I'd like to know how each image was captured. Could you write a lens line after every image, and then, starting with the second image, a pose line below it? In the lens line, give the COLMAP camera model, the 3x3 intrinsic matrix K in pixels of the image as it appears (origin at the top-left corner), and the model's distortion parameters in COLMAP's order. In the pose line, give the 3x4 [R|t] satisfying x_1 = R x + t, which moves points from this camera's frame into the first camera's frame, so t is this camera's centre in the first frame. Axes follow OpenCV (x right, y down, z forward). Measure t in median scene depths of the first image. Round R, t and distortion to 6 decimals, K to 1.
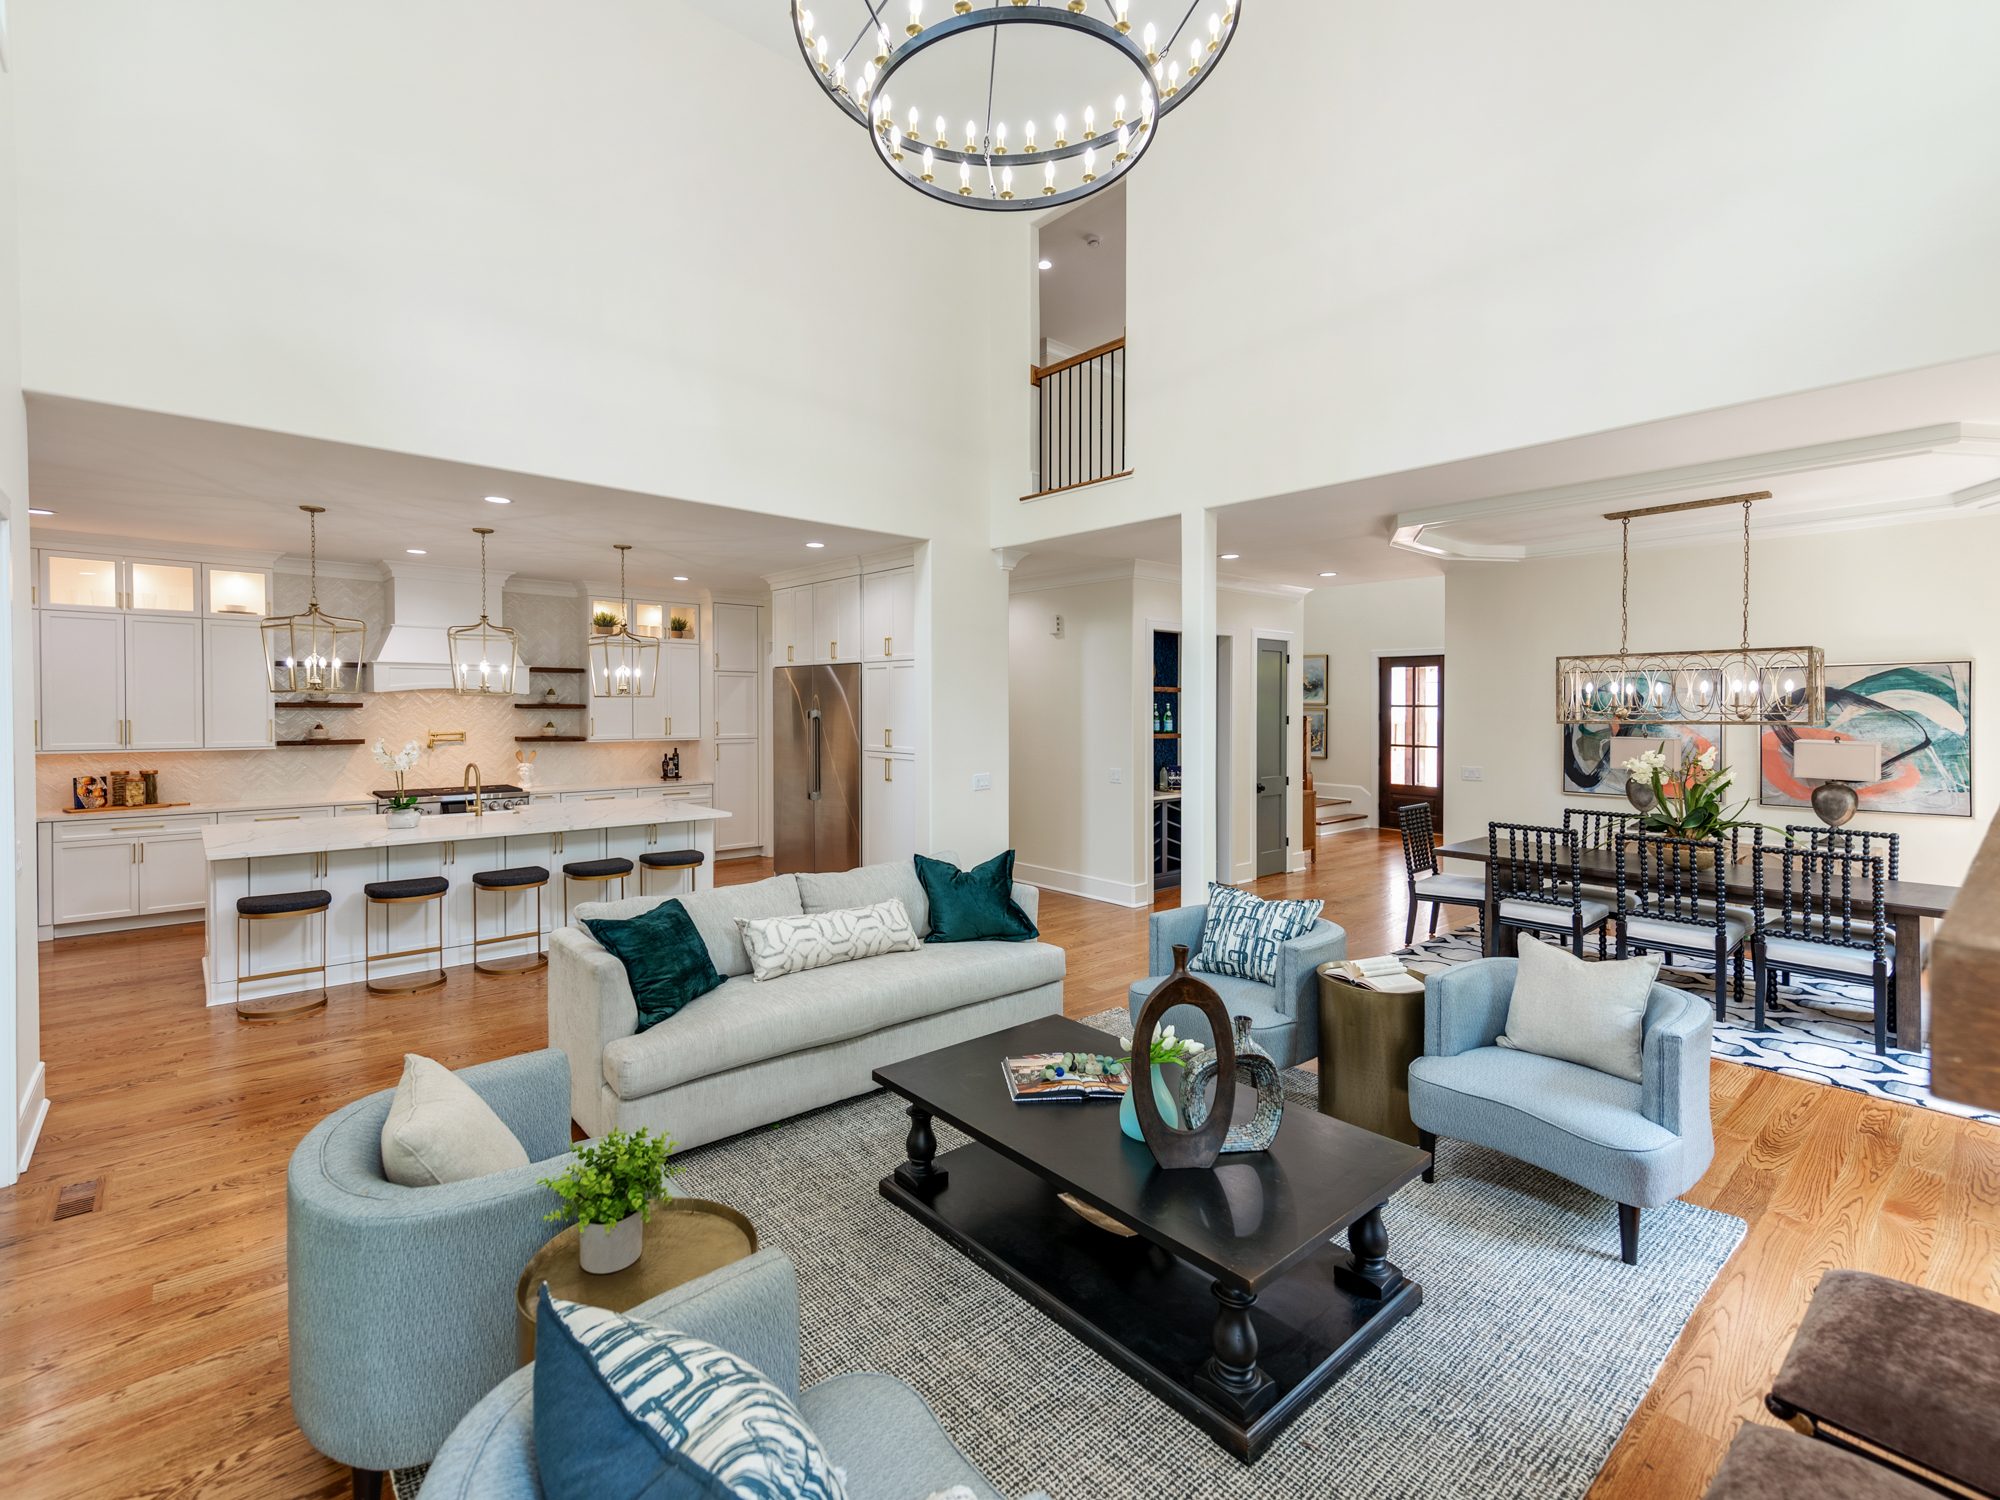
lens RADIAL K [[908.4, 0, 997.6], [0, 908.4, 720.9], [0, 0, 1]] dist [0.001067, 0.000034]
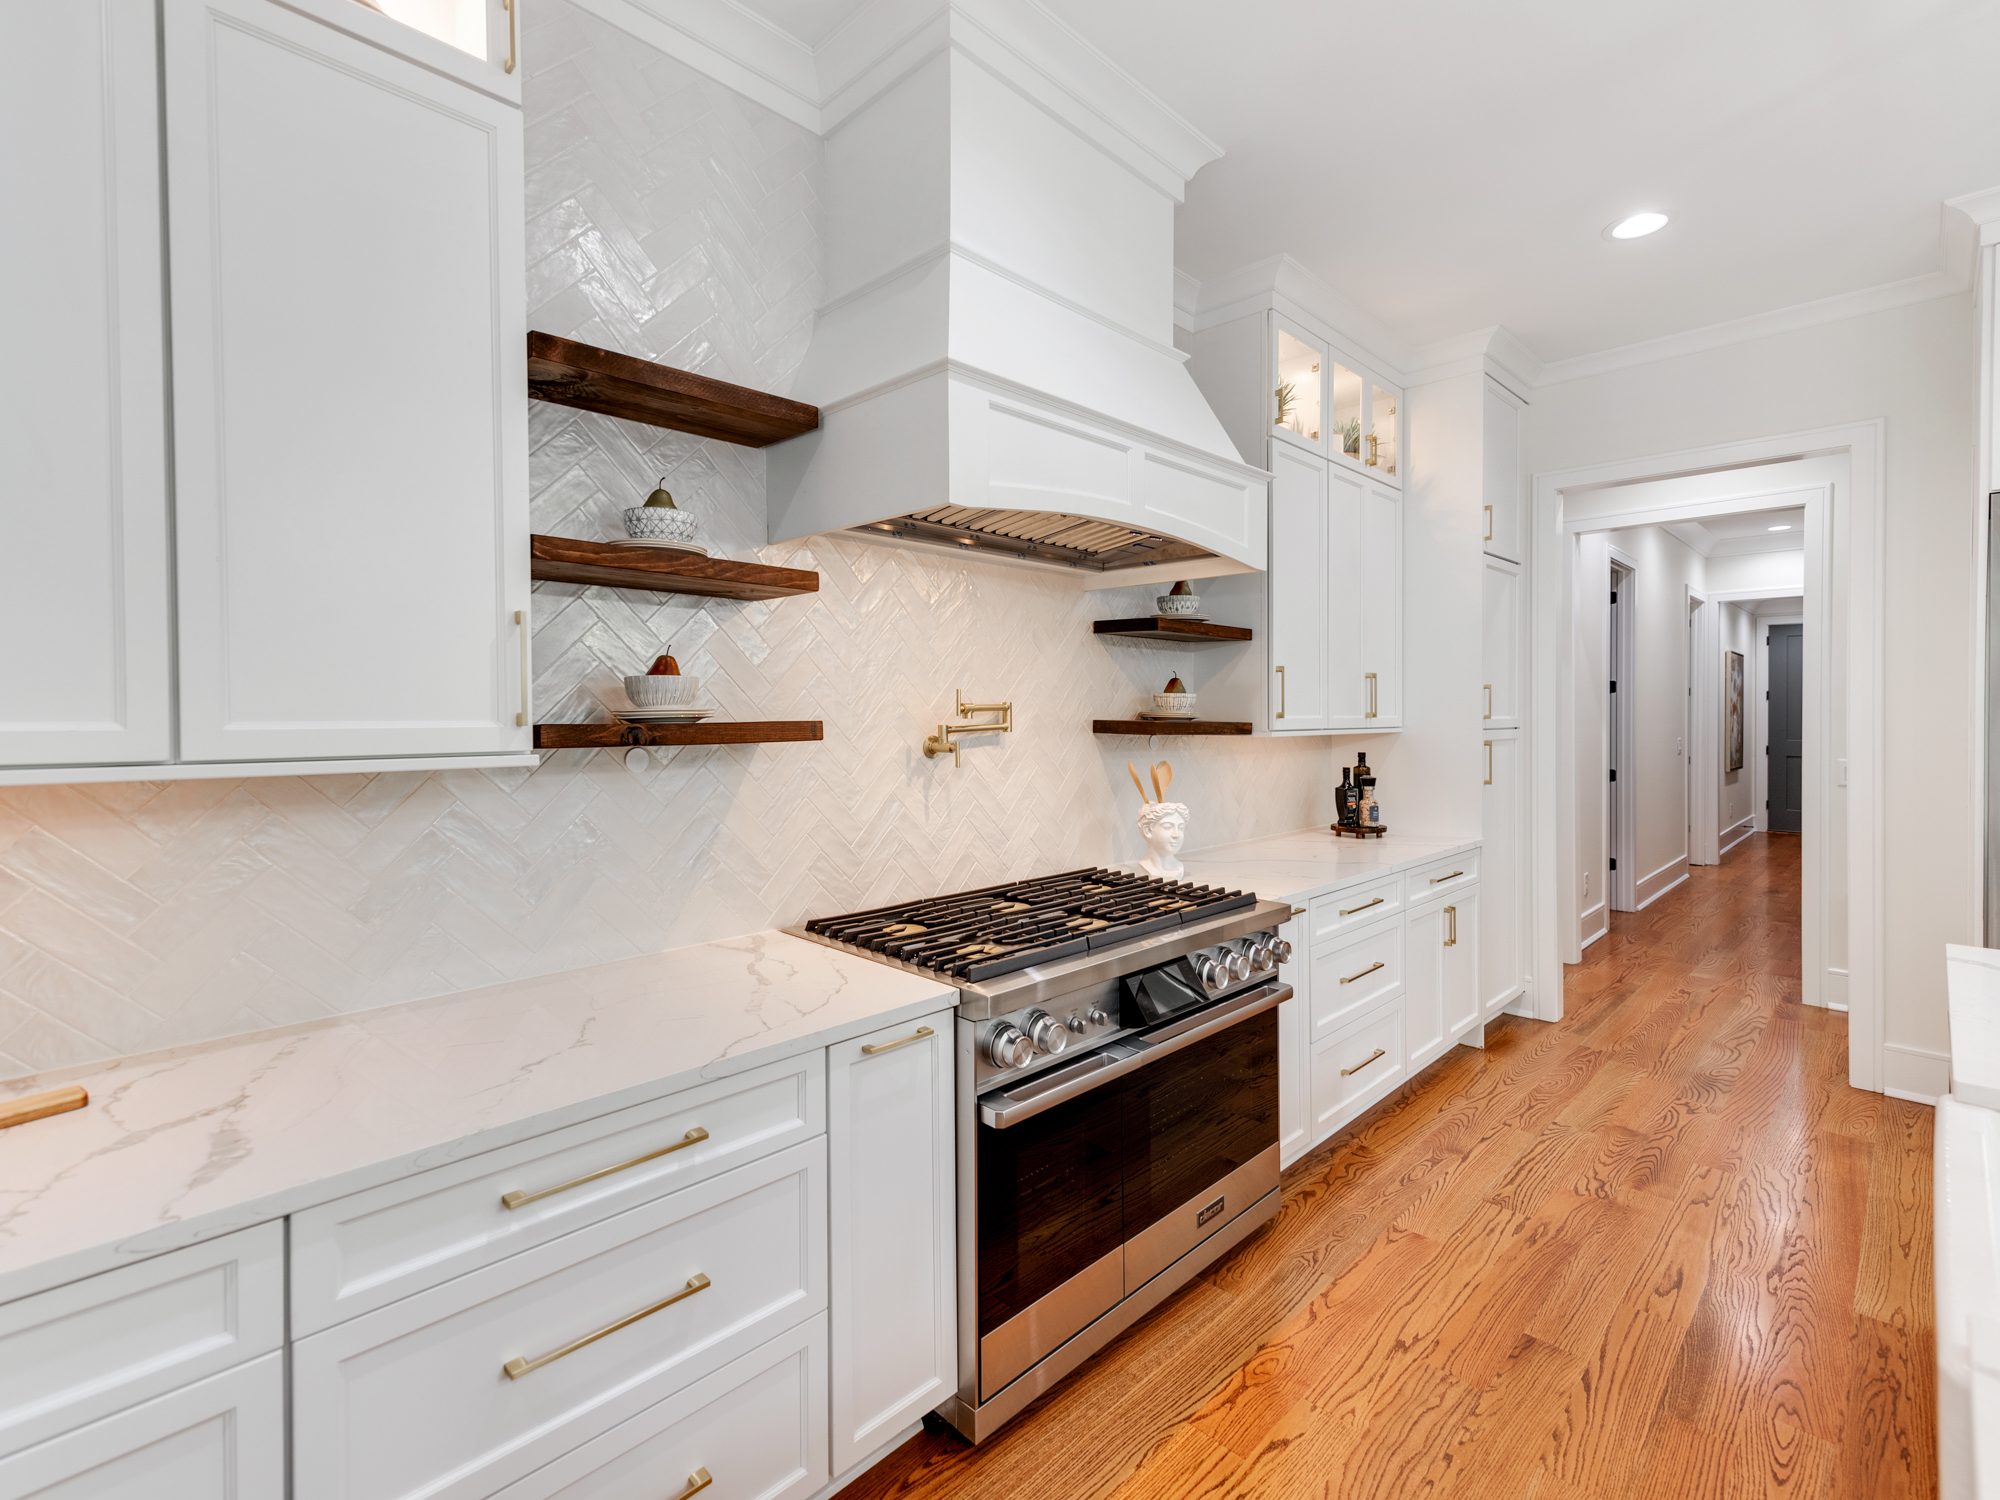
lens RADIAL K [[908.4, 0, 997.6], [0, 908.4, 720.9], [0, 0, 1]] dist [0.001067, 0.000034]
pose [[0.998080, 0.000297, 0.061944, -0.655252], [-0.000236, 0.999999, -0.000990, 0.020012], [-0.061945, 0.000973, 0.998079, 0.740411]]
